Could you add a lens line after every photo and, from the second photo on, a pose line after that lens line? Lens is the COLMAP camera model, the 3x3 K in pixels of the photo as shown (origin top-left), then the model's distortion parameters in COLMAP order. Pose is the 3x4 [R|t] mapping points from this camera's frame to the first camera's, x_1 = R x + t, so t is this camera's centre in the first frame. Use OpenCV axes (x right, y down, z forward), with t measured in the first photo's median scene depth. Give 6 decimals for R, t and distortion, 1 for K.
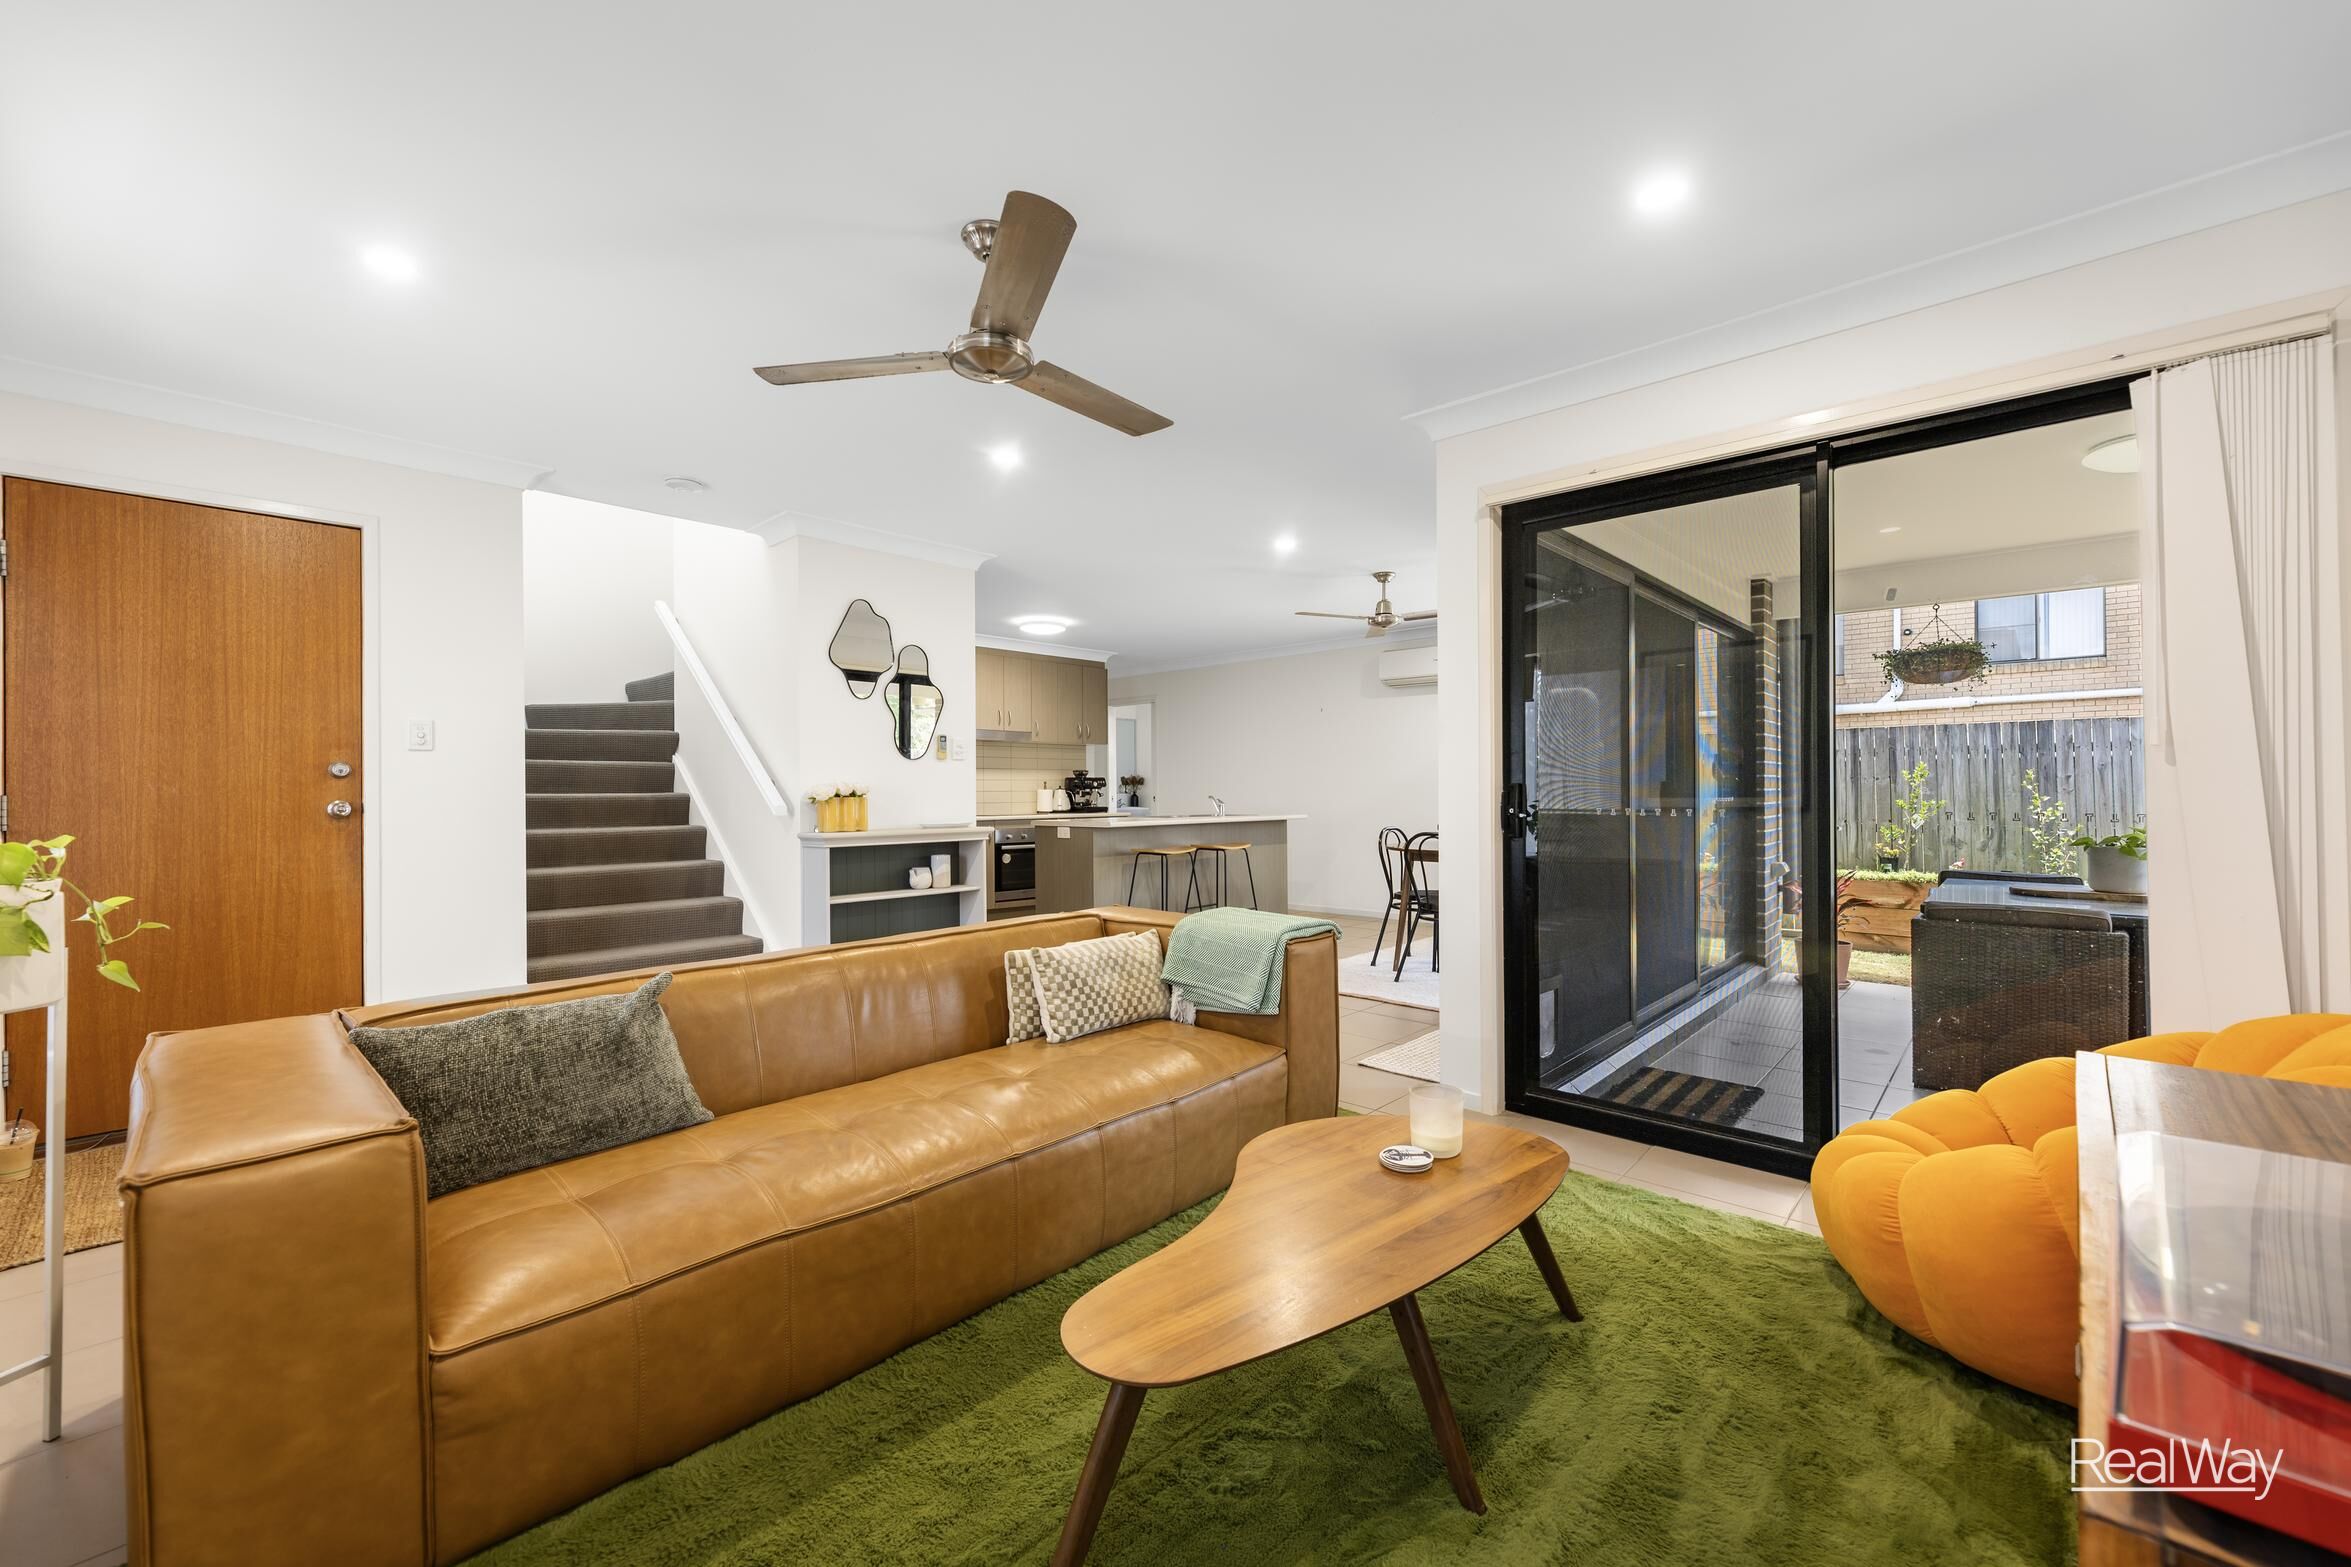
lens RADIAL K [[932.7, 0, 1175.5], [0, 932.7, 783.5], [0, 0, 1]] dist [0.000053, 0.000009]
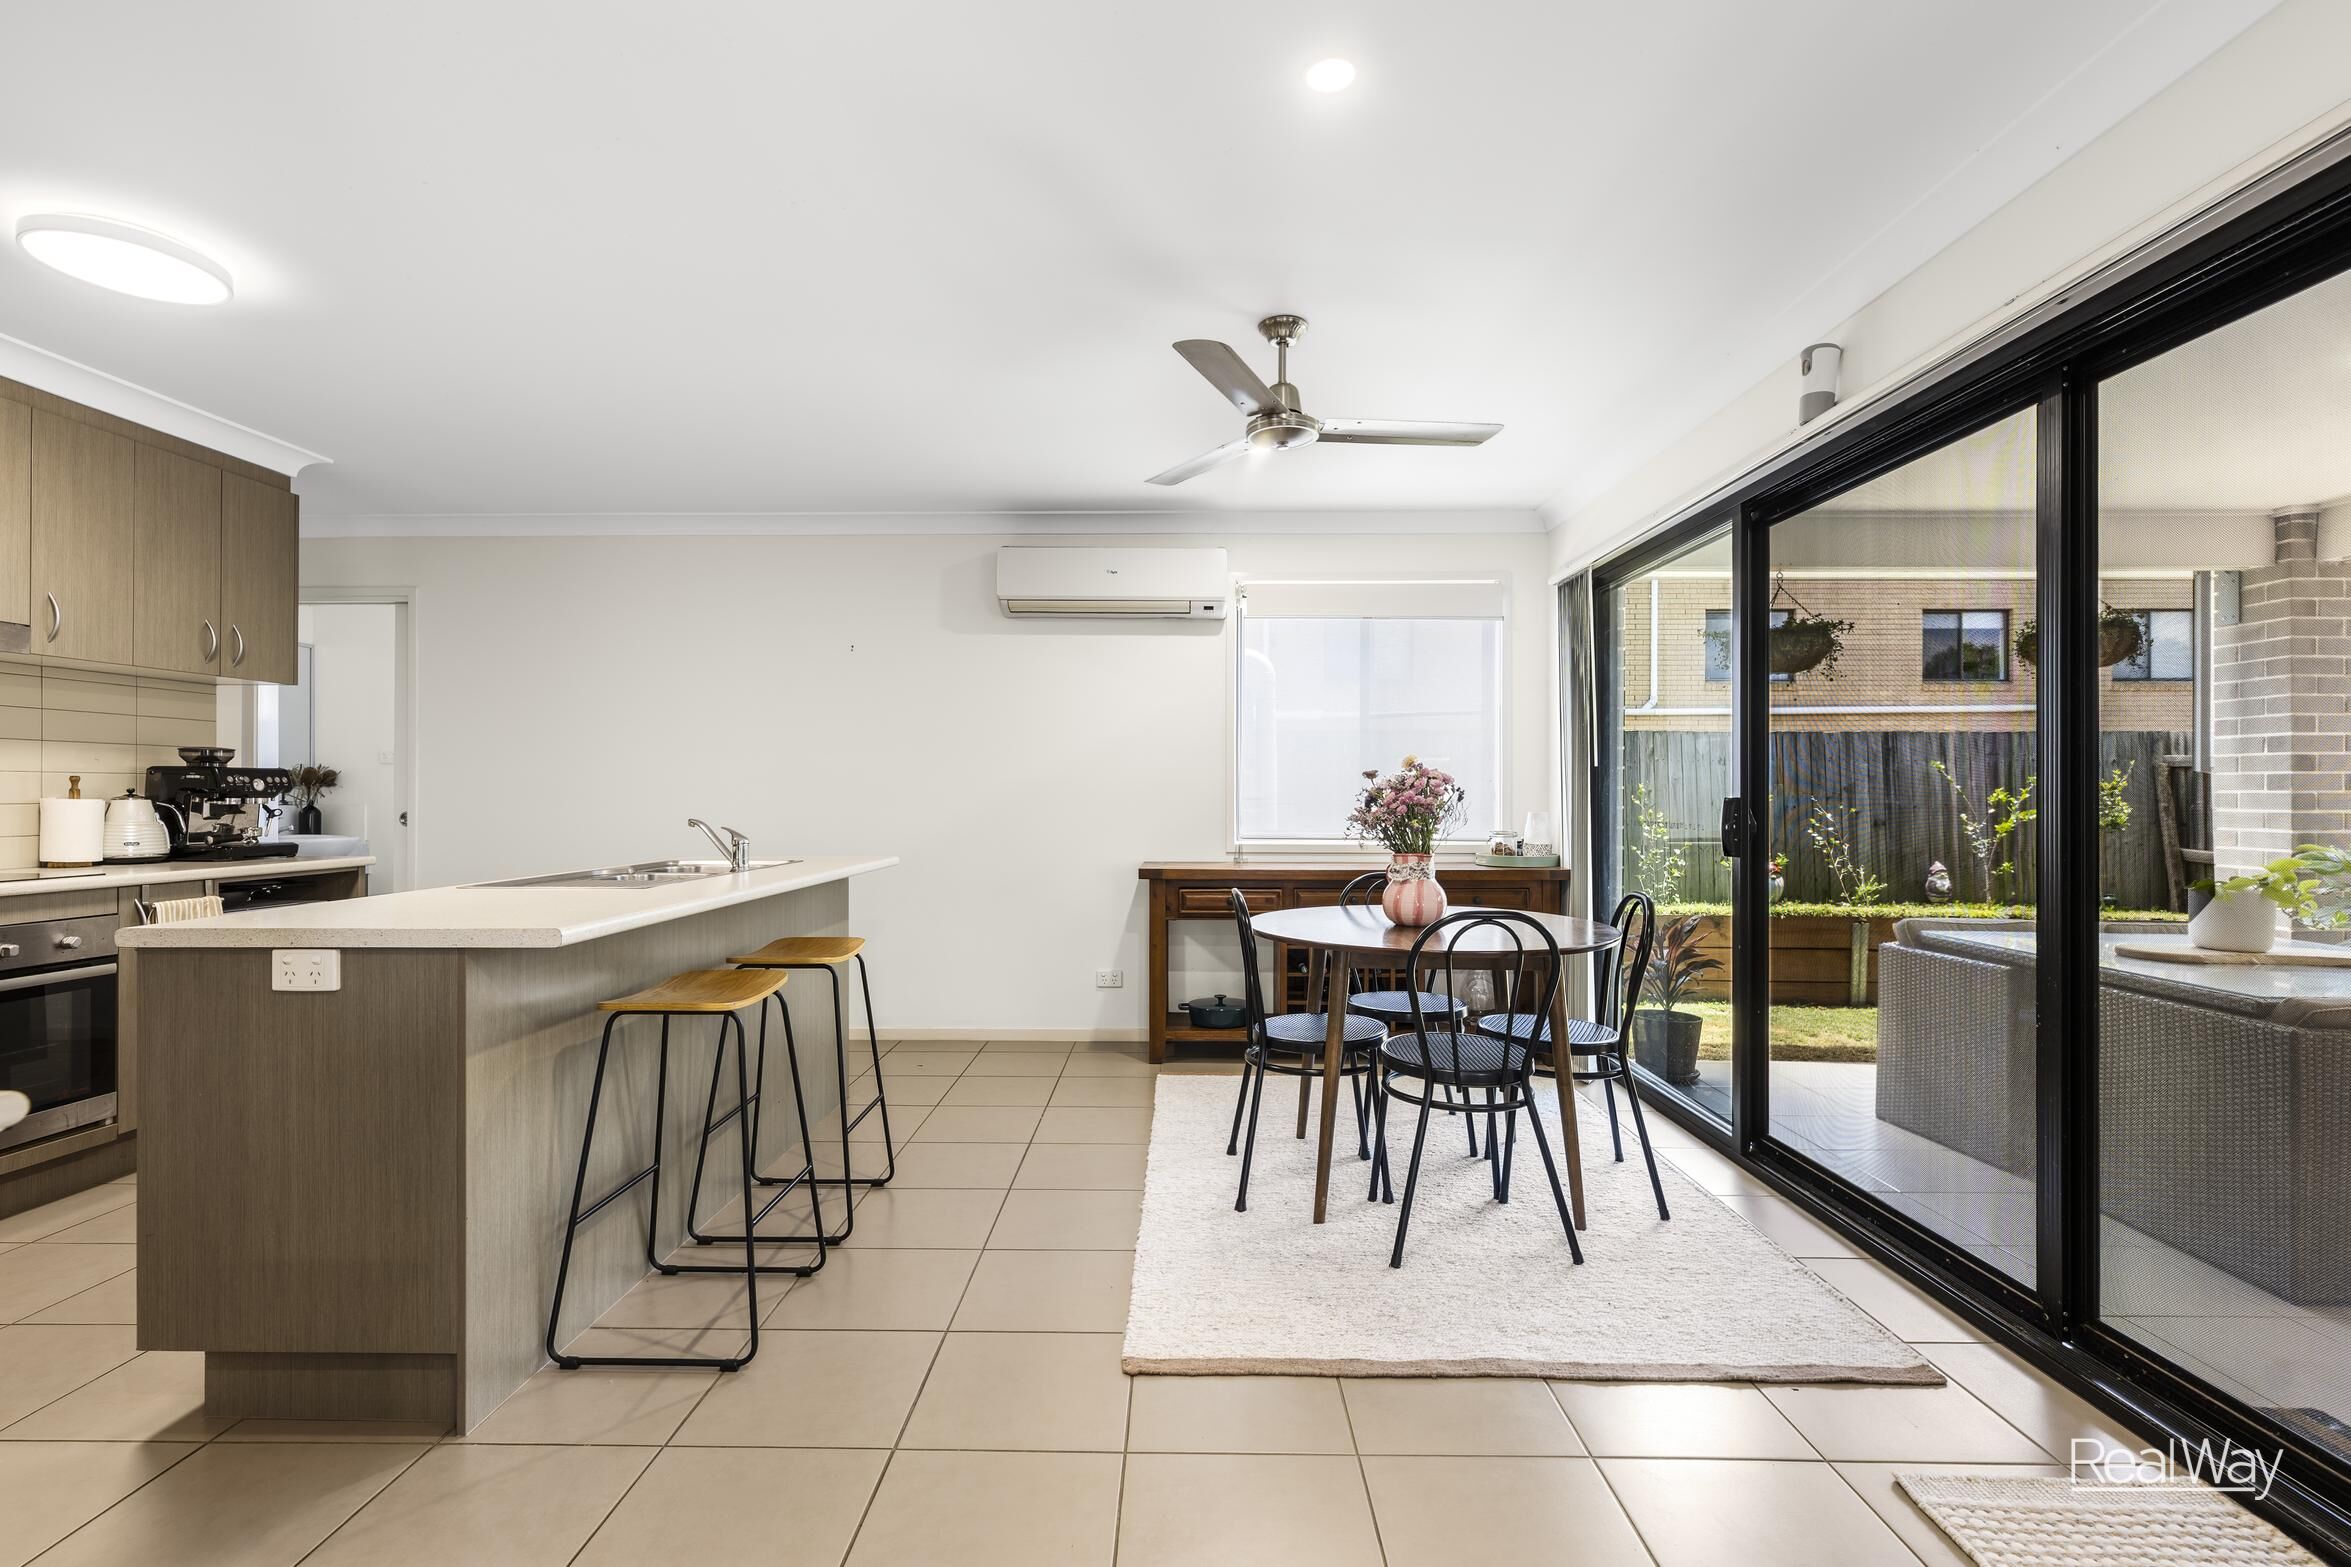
lens RADIAL K [[1084.9, 0, 1163.9], [0, 1084.9, 792.7], [0, 0, 1]] dist [-0.000817, -0.000346]
pose [[0.752208, 0.011757, 0.658820, -0.105189], [-0.015293, 0.999883, -0.000384, -0.001928], [-0.658748, -0.009787, 0.752300, 0.447995]]
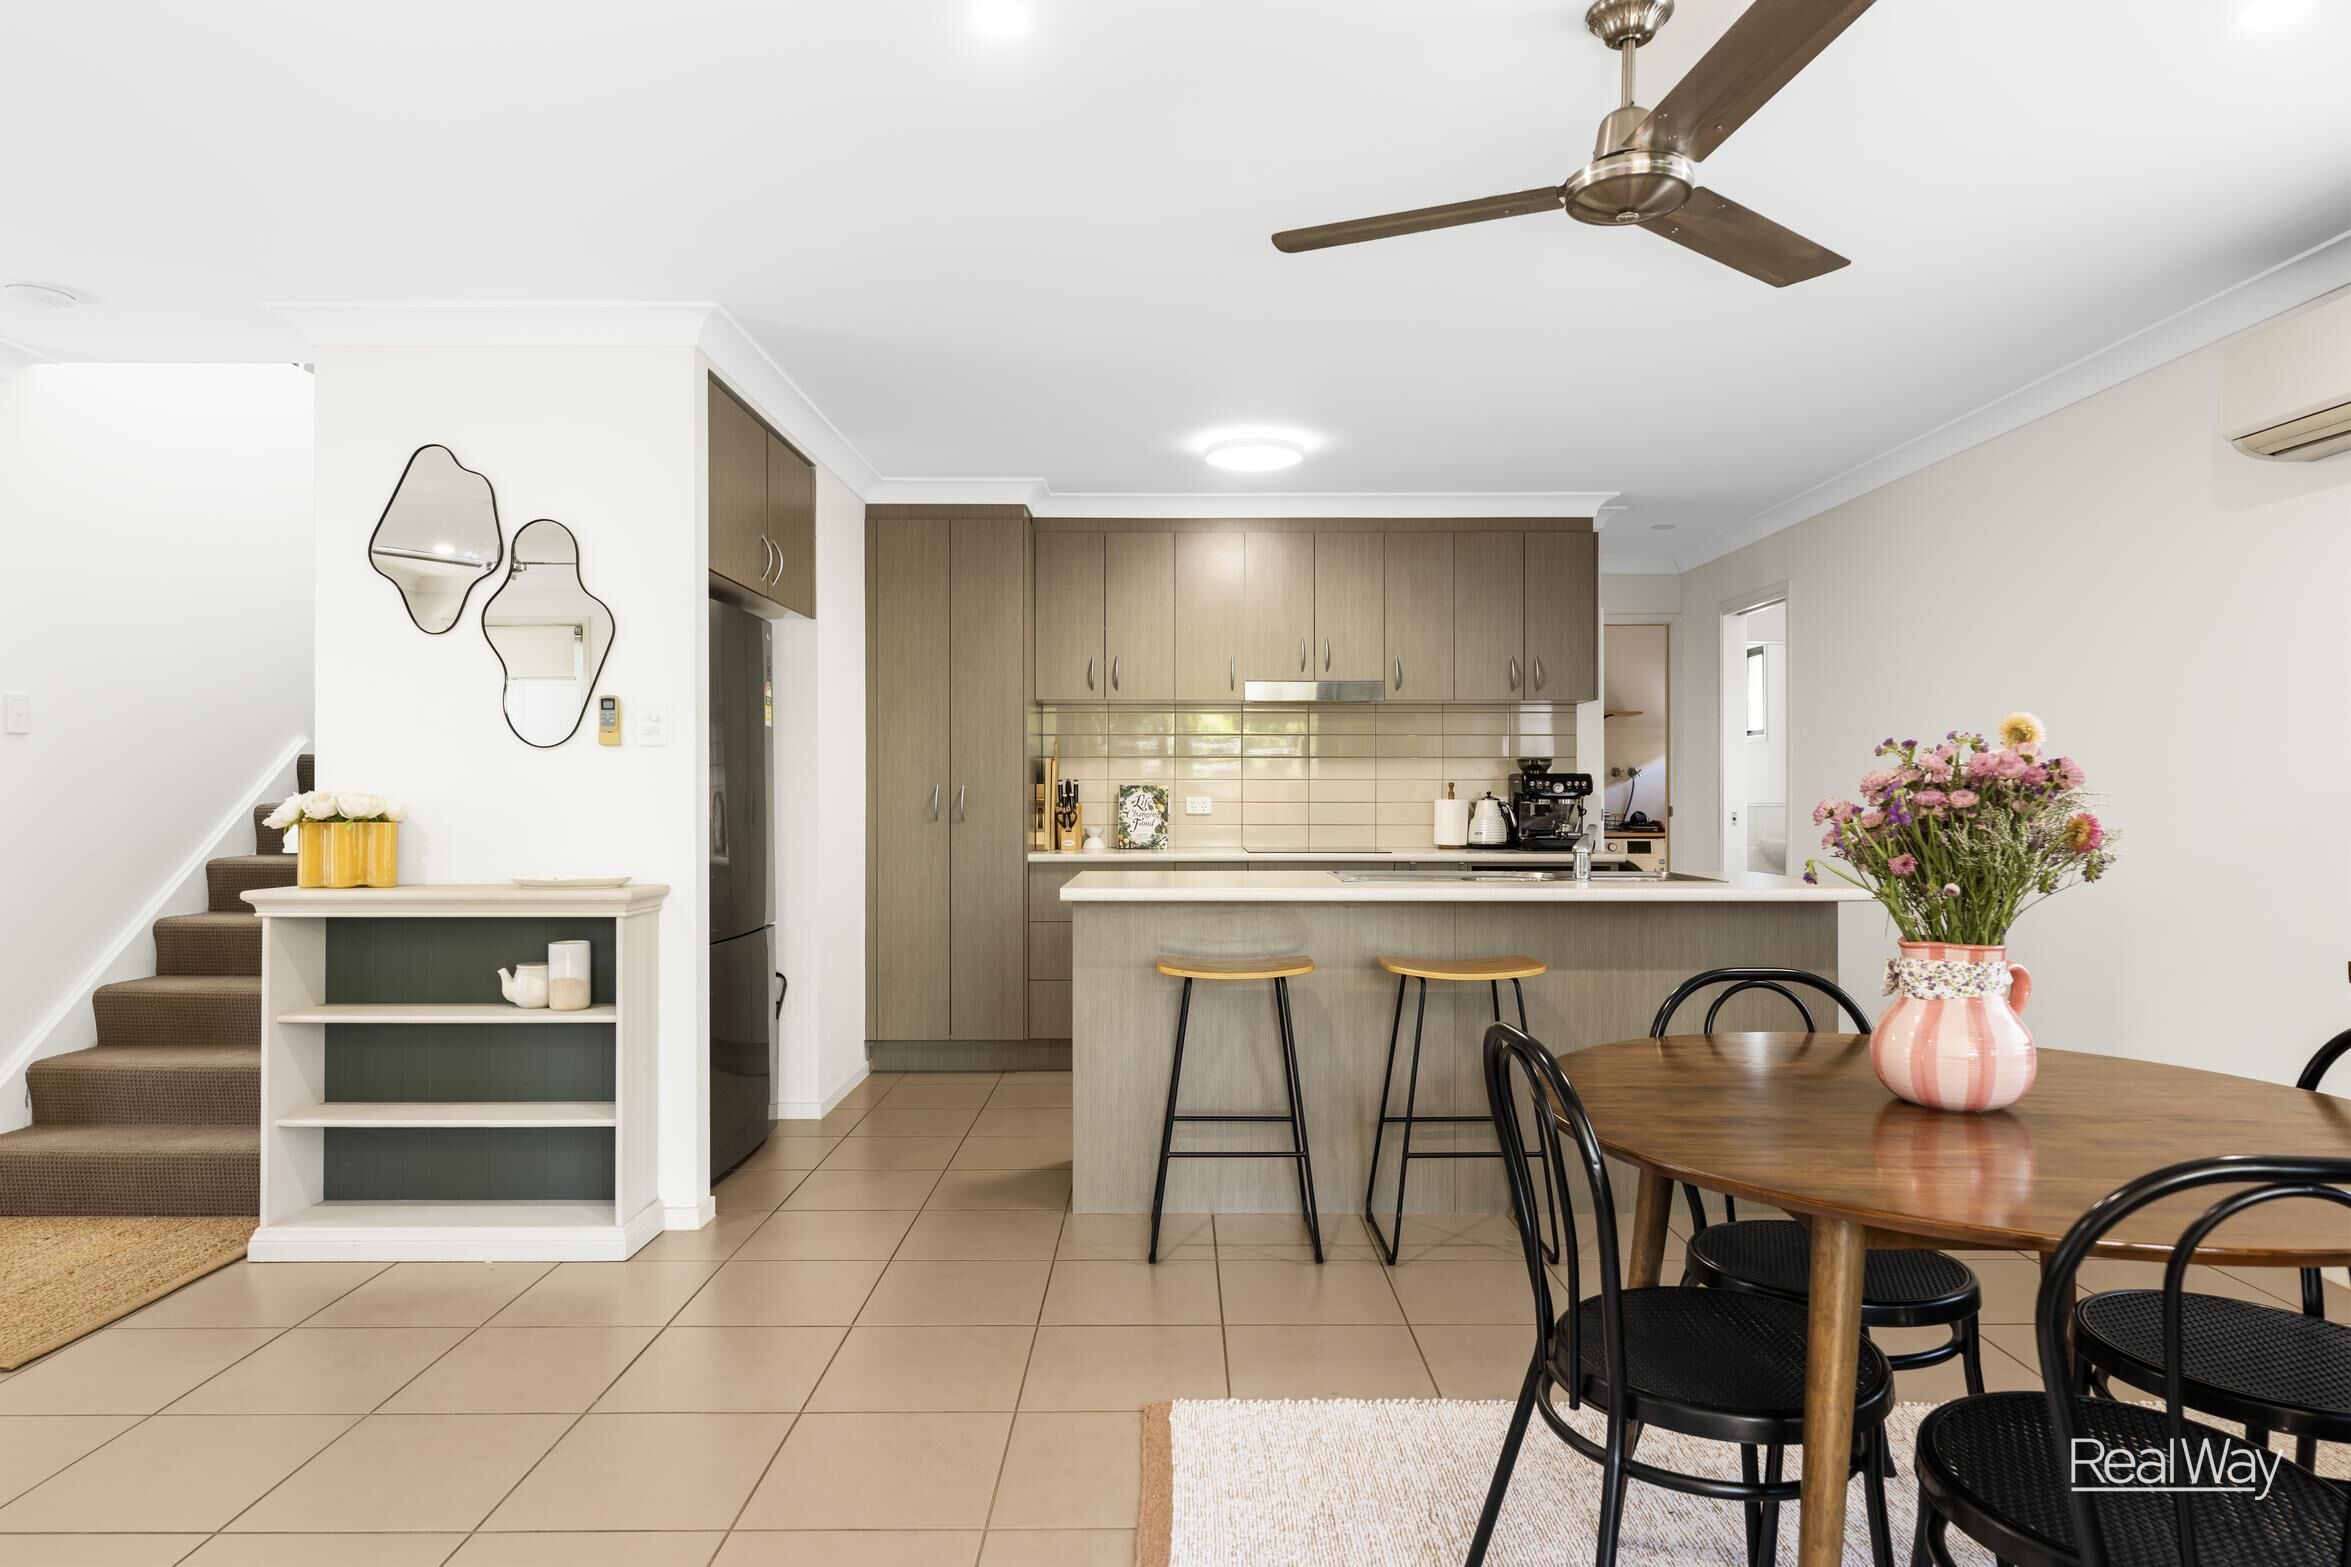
lens RADIAL K [[1377.9, 0, 1175.5], [0, 1377.9, 783.5], [0, 0, 1]] dist [0.048380, 0.000074]
pose [[0.676090, 0.005716, -0.736797, 0.297551], [-0.000006, 0.999970, 0.007752, -0.007521], [0.736819, -0.005236, 0.676070, 0.437063]]
